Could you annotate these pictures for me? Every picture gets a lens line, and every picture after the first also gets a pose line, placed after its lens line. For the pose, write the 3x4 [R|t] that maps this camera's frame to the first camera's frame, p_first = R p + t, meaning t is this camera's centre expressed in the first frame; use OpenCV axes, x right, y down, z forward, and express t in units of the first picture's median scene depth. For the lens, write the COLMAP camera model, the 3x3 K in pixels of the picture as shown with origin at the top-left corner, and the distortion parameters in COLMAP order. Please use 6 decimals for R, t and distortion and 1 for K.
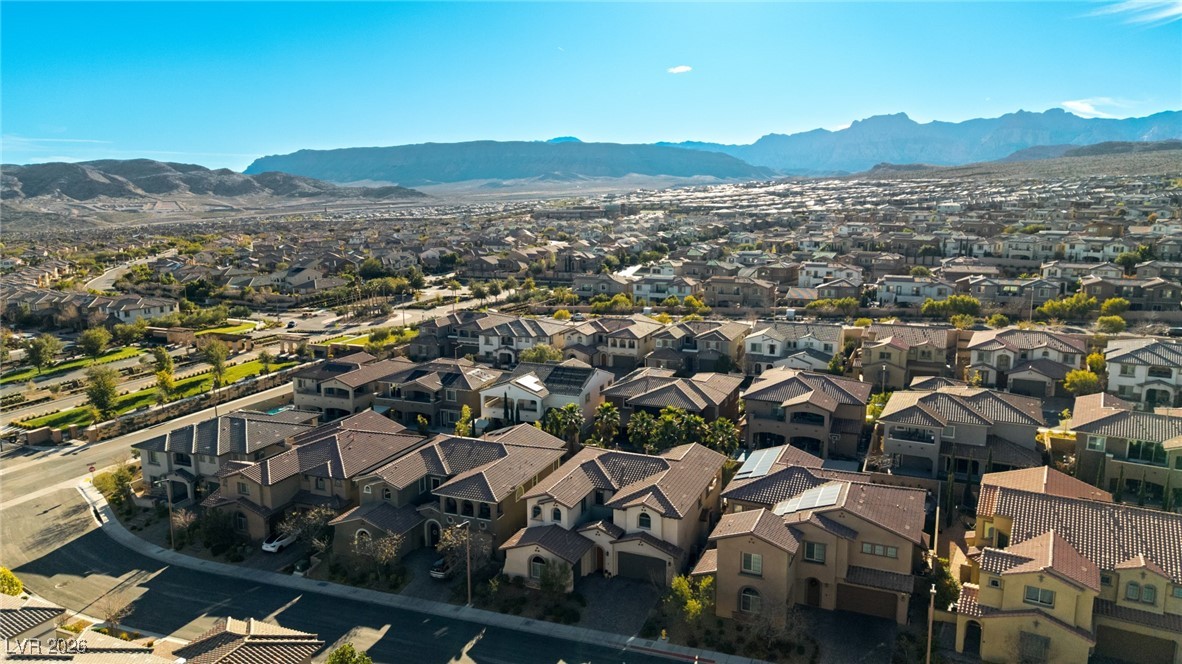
lens RADIAL K [[816.5, 0, 587.6], [0, 816.5, 321.8], [0, 0, 1]] dist [0.033599, -0.024349]
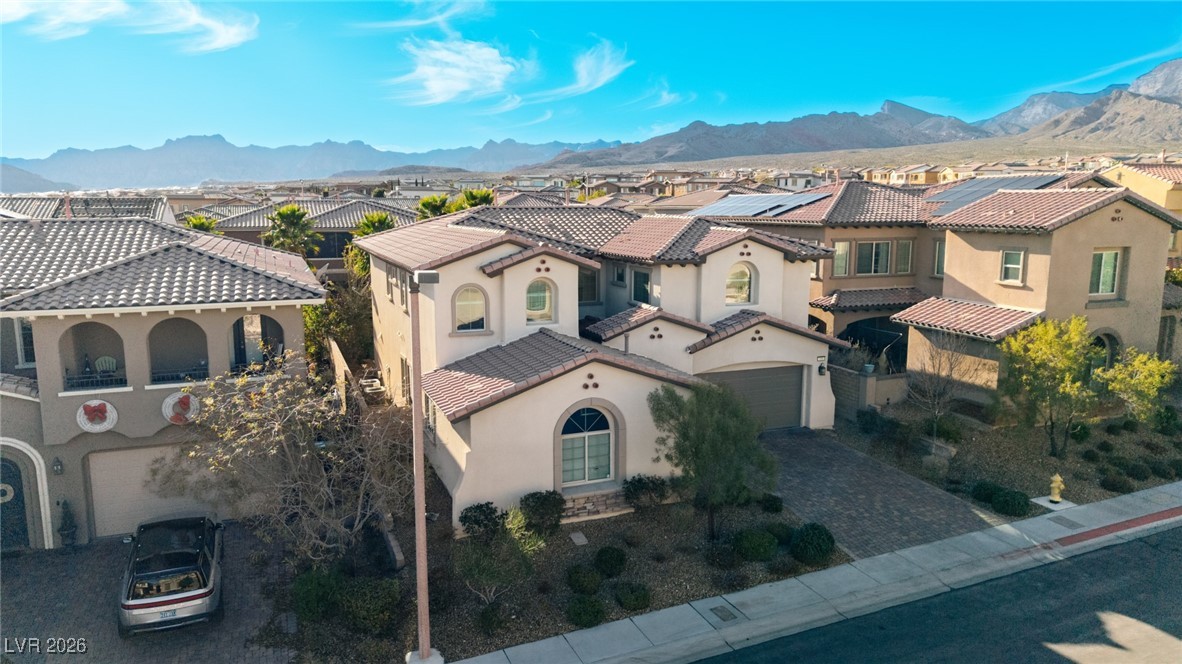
lens RADIAL K [[789.3, 0, 582.0], [0, 789.3, 319.7], [0, 0, 1]] dist [0.038427, -0.043561]
pose [[0.708654, -0.089490, 0.699858, -0.179106], [0.108957, 0.993905, 0.016762, 0.173947], [-0.697093, 0.064376, 0.714085, 0.554261]]
